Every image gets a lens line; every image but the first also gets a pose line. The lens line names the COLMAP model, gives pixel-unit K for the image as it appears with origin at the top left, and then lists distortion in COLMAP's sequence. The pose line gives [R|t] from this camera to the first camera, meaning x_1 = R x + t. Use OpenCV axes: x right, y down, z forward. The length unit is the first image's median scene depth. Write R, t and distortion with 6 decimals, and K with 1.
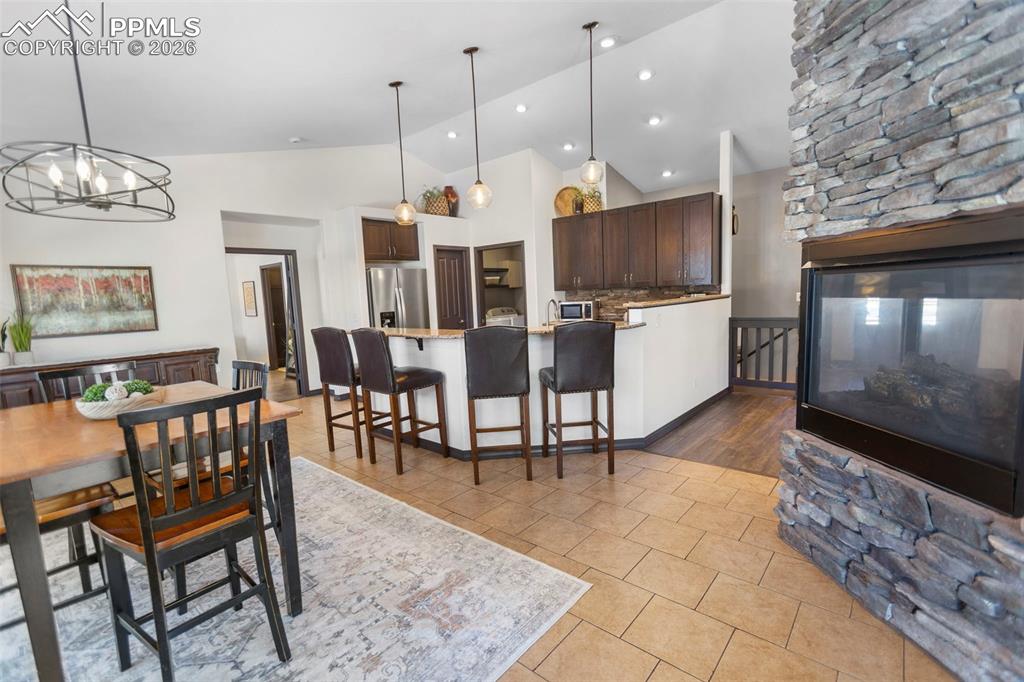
lens RADIAL K [[457.1, 0, 519.3], [0, 457.1, 346.4], [0, 0, 1]] dist [-0.004943, 0.003024]
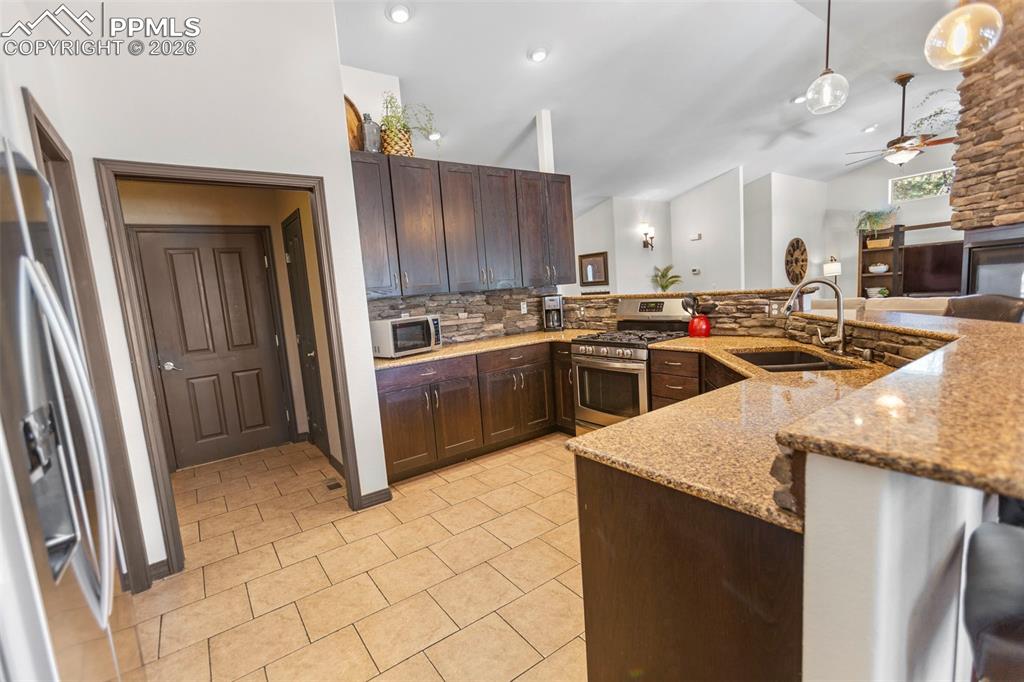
lens RADIAL K [[457.1, 0, 513.3], [0, 457.1, 346.7], [0, 0, 1]] dist [-0.004943, 0.003024]
pose [[0.231077, -0.094457, 0.968340, -0.362517], [0.175800, 0.982948, 0.053930, -0.070316], [-0.956921, 0.157772, 0.243742, 0.745003]]
